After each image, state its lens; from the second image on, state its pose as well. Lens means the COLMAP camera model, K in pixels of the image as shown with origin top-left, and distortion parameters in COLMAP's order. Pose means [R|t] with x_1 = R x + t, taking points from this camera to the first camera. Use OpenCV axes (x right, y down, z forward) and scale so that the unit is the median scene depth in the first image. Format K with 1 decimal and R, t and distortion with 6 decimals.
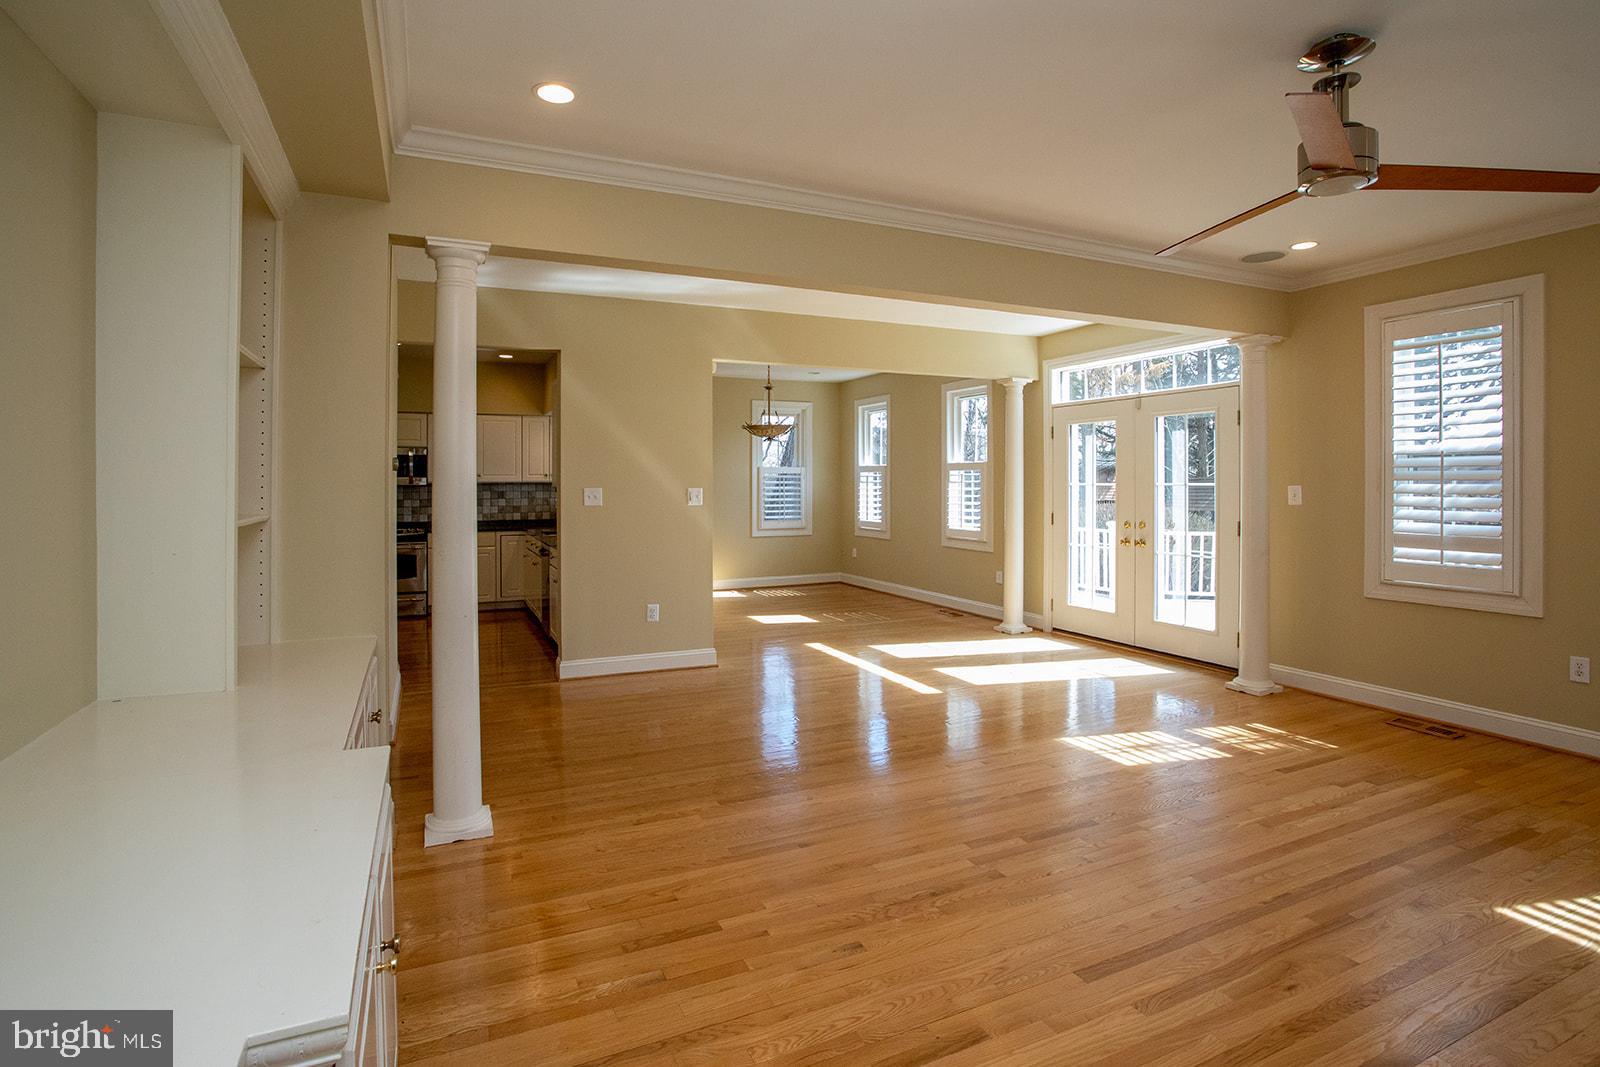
lens RADIAL K [[775.5, 0, 792.9], [0, 775.5, 484.8], [0, 0, 1]] dist [-0.004515, -0.001071]
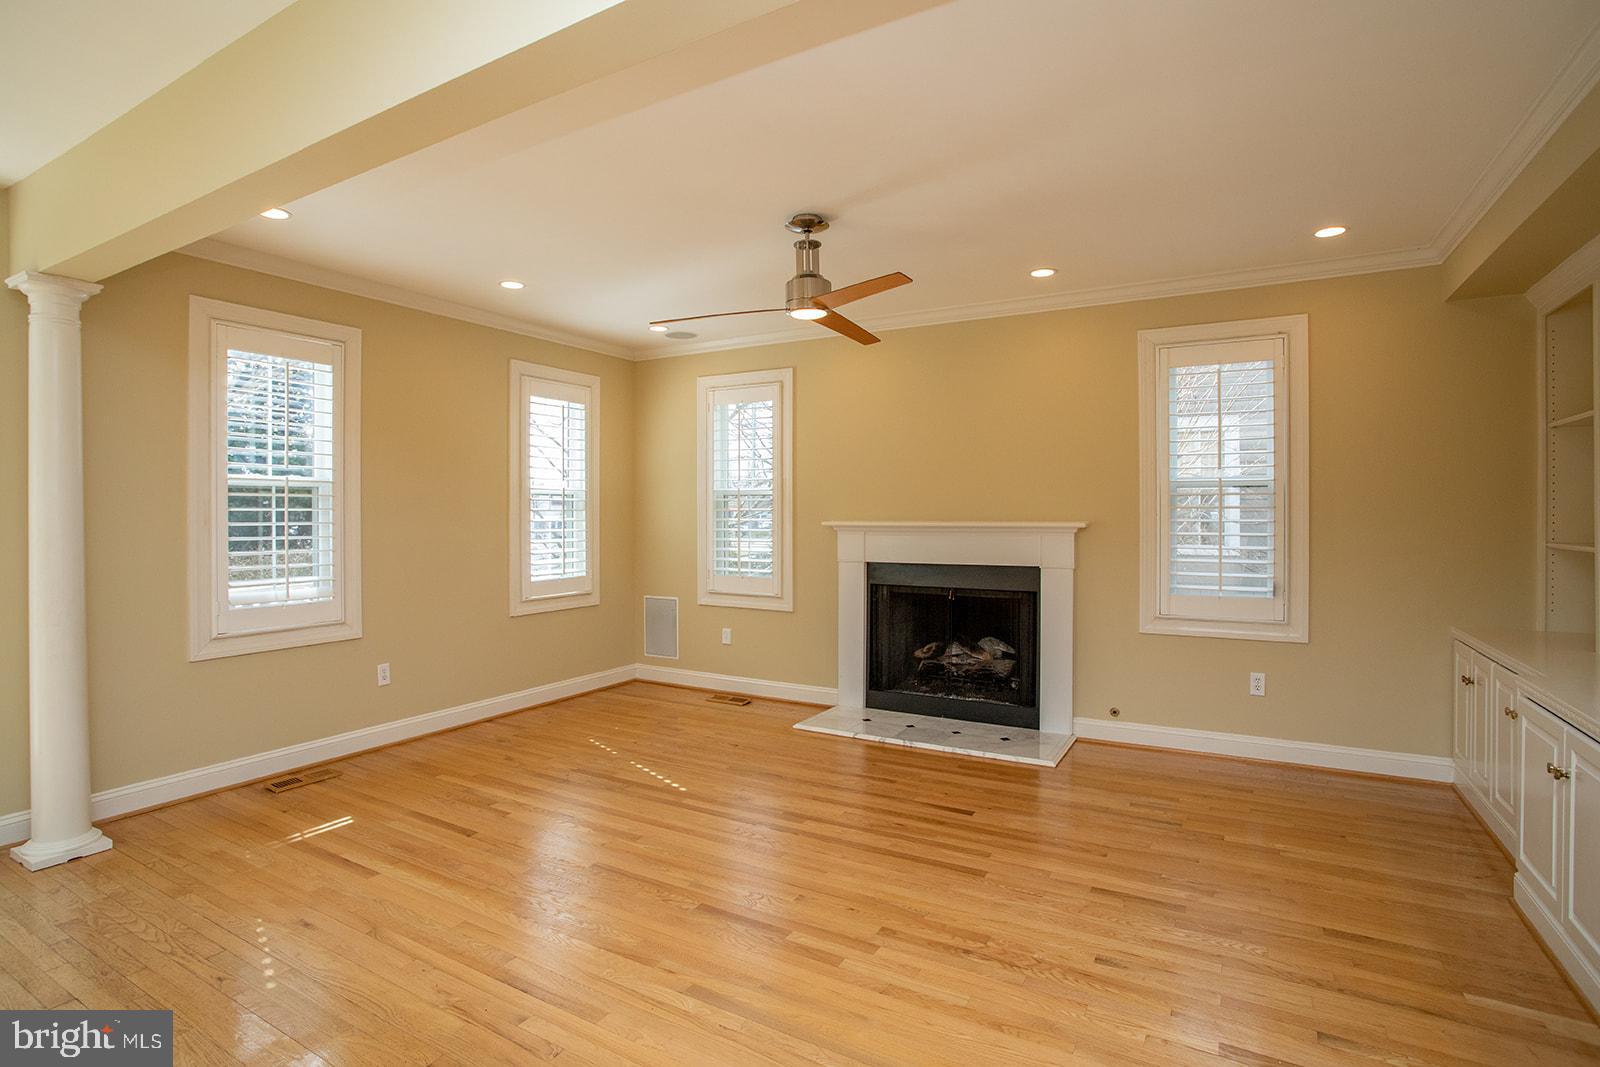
lens RADIAL K [[782.1, 0, 801.6], [0, 782.1, 511.5], [0, 0, 1]] dist [-0.023624, -0.000098]
pose [[-0.569850, 0.004521, 0.821736, -0.373628], [0.003293, 0.999989, -0.003218, -0.005899], [-0.821742, 0.000873, -0.569859, 1.316785]]
